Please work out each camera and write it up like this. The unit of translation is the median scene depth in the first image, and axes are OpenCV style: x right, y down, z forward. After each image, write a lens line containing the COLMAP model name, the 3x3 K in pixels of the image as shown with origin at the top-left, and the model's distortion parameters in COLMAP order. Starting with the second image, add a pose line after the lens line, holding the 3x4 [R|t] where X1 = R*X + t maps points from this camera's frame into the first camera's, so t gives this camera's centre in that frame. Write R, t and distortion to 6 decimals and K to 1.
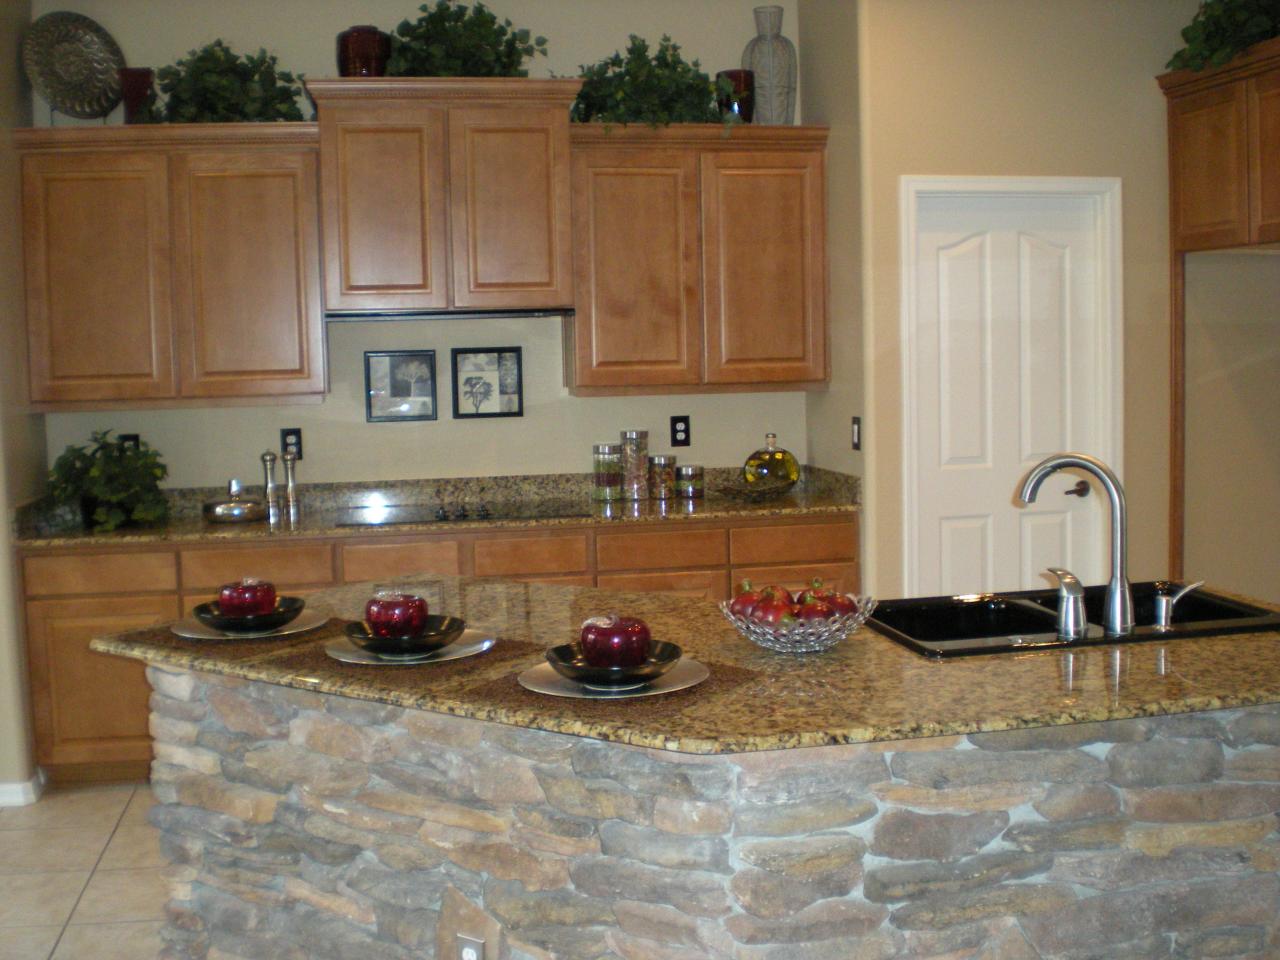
lens RADIAL K [[1437.1, 0, 640.0], [0, 1437.1, 480.0], [0, 0, 1]] dist [-0.082086, -0.178673]
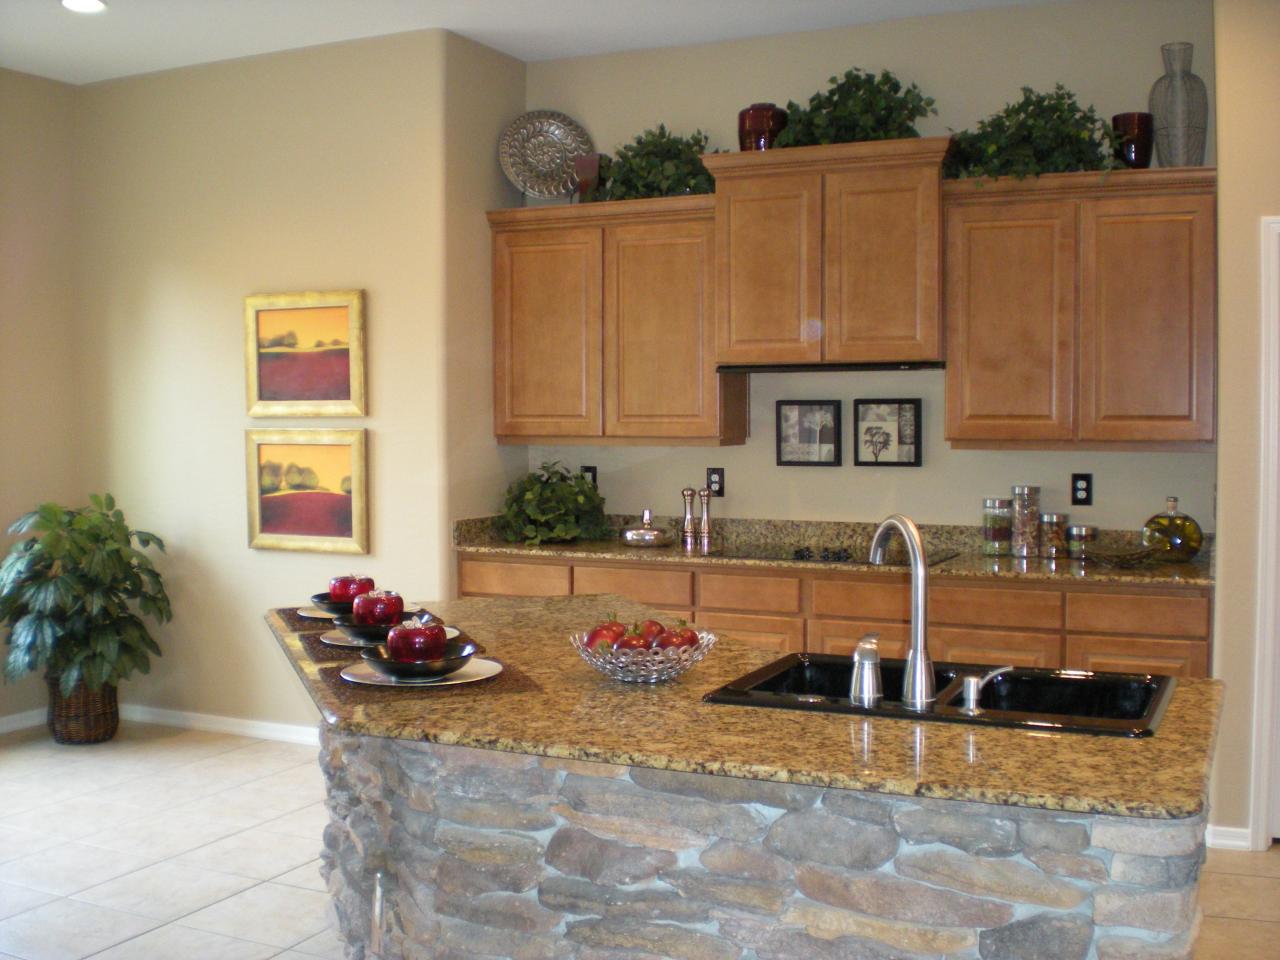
lens RADIAL K [[1437.1, 0, 640.0], [0, 1437.1, 480.0], [0, 0, 1]] dist [-0.082086, -0.178673]
pose [[0.807120, 0.048379, -0.588402, 0.375381], [-0.068249, 0.997601, -0.011595, -0.009859], [0.586430, 0.049516, 0.808485, 0.061711]]
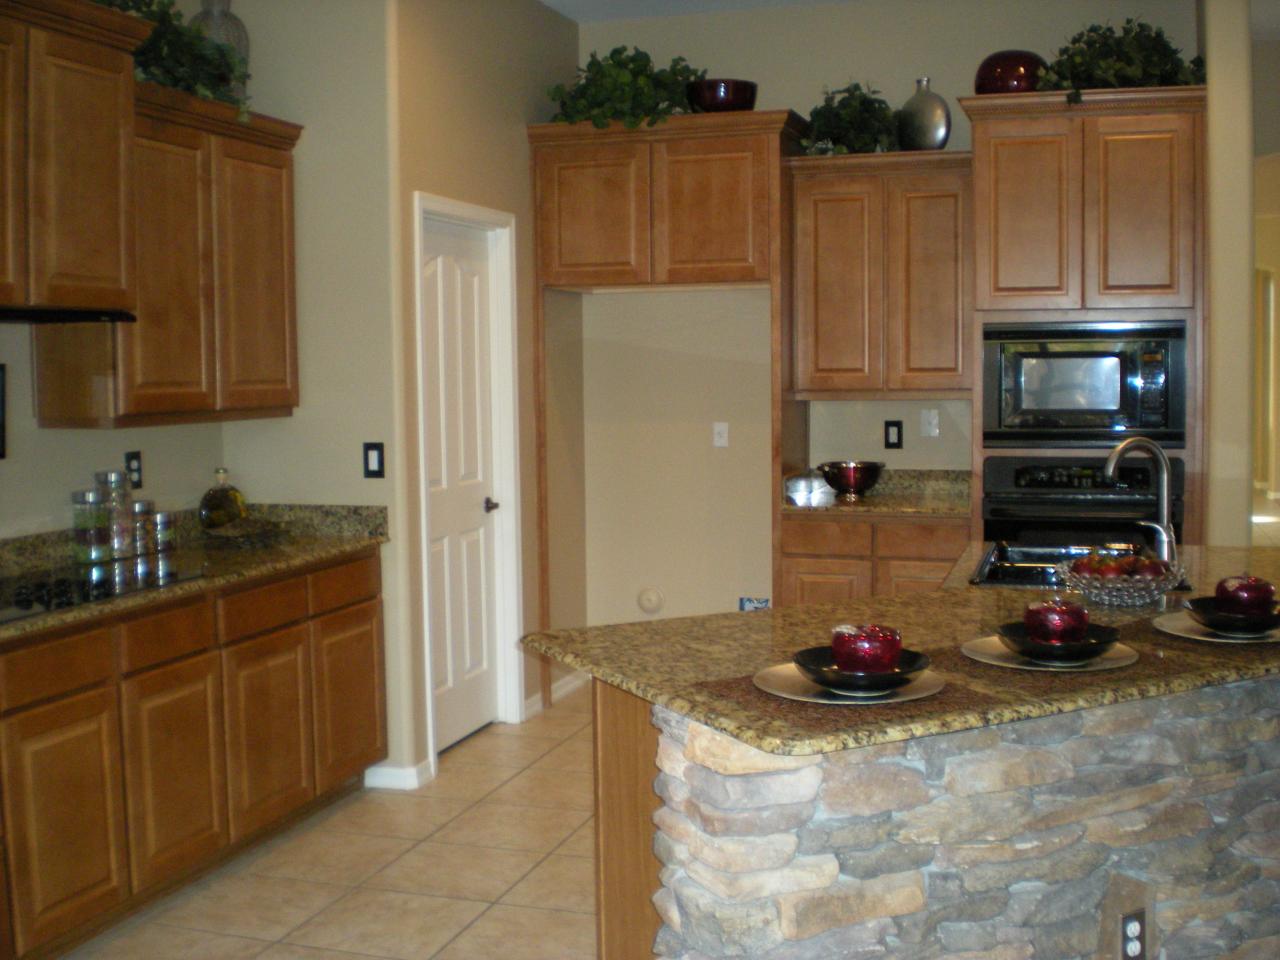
lens RADIAL K [[1437.1, 0, 640.0], [0, 1437.1, 480.0], [0, 0, 1]] dist [-0.082086, -0.178673]
pose [[0.459828, -0.049983, 0.886600, -0.590393], [0.079997, 0.996687, 0.014700, -0.019009], [-0.884397, 0.064165, 0.462303, 0.404469]]
